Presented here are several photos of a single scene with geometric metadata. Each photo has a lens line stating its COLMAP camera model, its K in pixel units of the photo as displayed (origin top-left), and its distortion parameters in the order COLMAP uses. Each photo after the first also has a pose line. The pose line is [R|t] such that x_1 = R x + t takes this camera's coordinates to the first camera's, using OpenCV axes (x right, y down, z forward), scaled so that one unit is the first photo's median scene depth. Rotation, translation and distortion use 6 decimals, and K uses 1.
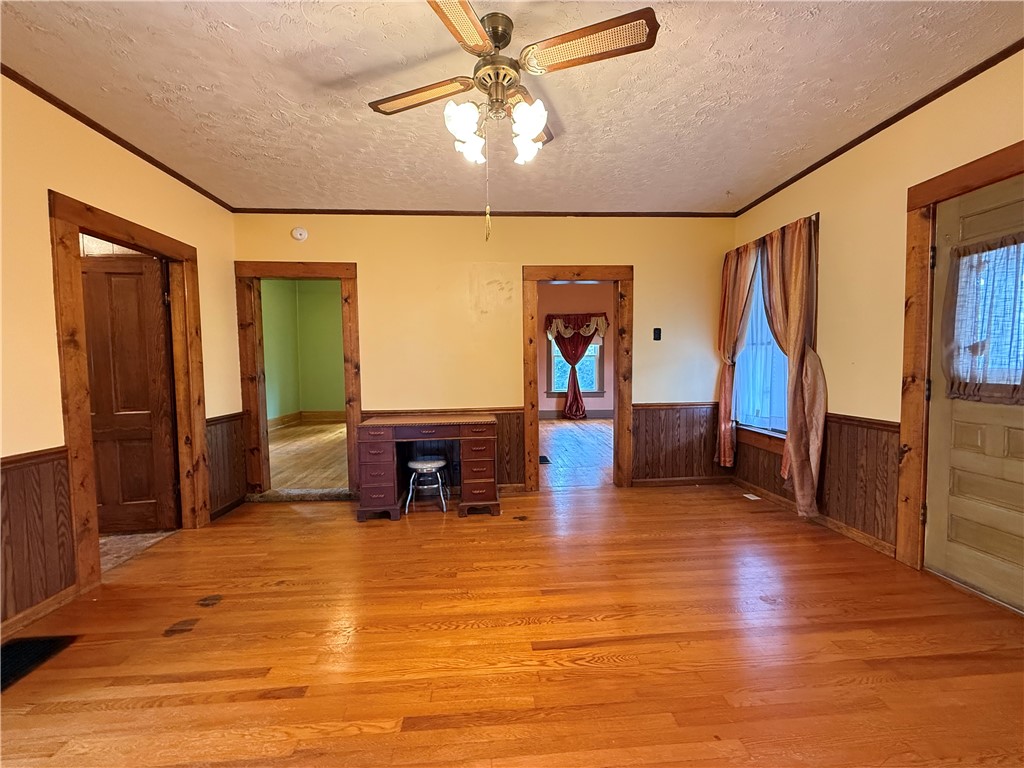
lens RADIAL K [[409.3, 0, 510.5], [0, 409.3, 385.1], [0, 0, 1]] dist [-0.002067, 0.000690]
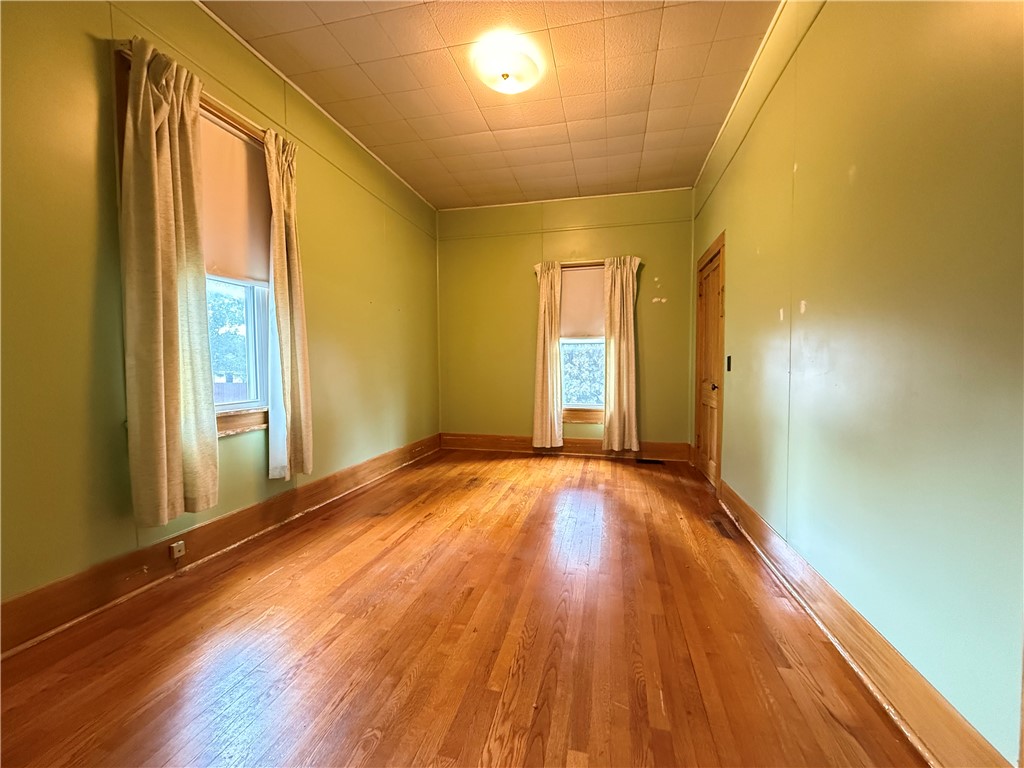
lens RADIAL K [[409.3, 0, 509.0], [0, 409.3, 383.6], [0, 0, 1]] dist [-0.002067, 0.000690]
pose [[0.952124, 0.008218, -0.305601, -0.599165], [-0.011915, 0.999877, -0.010233, -0.015485], [0.305479, 0.013384, 0.952105, 1.174925]]
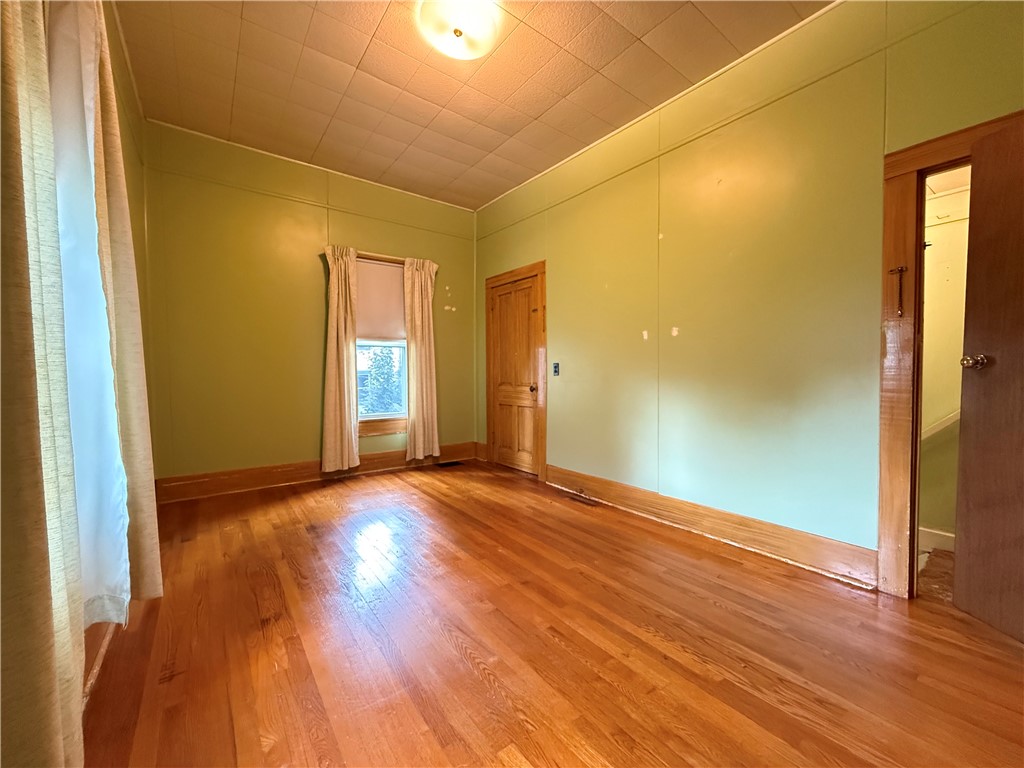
lens RADIAL K [[409.3, 0, 513.2], [0, 409.3, 384.8], [0, 0, 1]] dist [-0.002067, 0.000690]
pose [[0.840547, -0.022783, 0.541259, -1.163414], [0.034186, 0.999355, -0.011024, -0.025096], [-0.540658, 0.027770, 0.840784, 1.318062]]
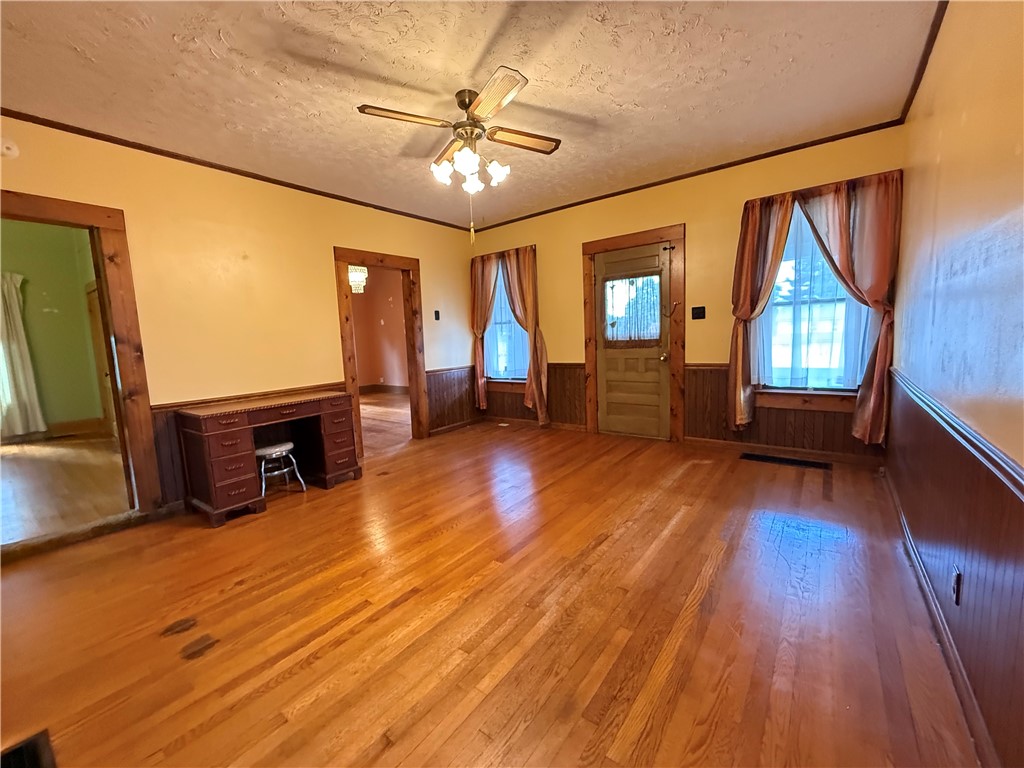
lens RADIAL K [[409.3, 0, 509.8], [0, 409.3, 385.0], [0, 0, 1]] dist [-0.002067, 0.000690]
pose [[0.661430, -0.102907, 0.742914, -0.571487], [0.074162, 0.994662, 0.071752, 0.022041], [-0.746331, 0.007637, 0.665531, -0.032729]]
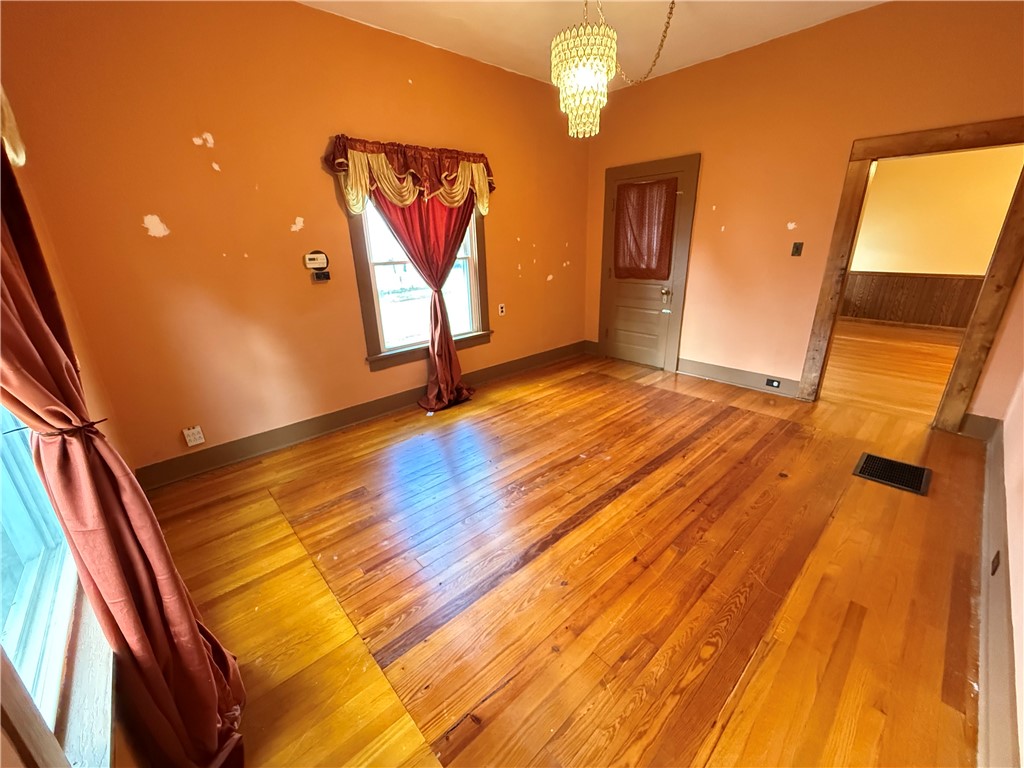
lens RADIAL K [[409.3, 0, 510.4], [0, 409.3, 379.1], [0, 0, 1]] dist [-0.002067, 0.000690]
pose [[-0.624007, -0.228341, 0.747312, 0.007665], [0.077755, 0.933463, 0.350144, -0.232107], [-0.777541, 0.276599, -0.564733, 2.602652]]
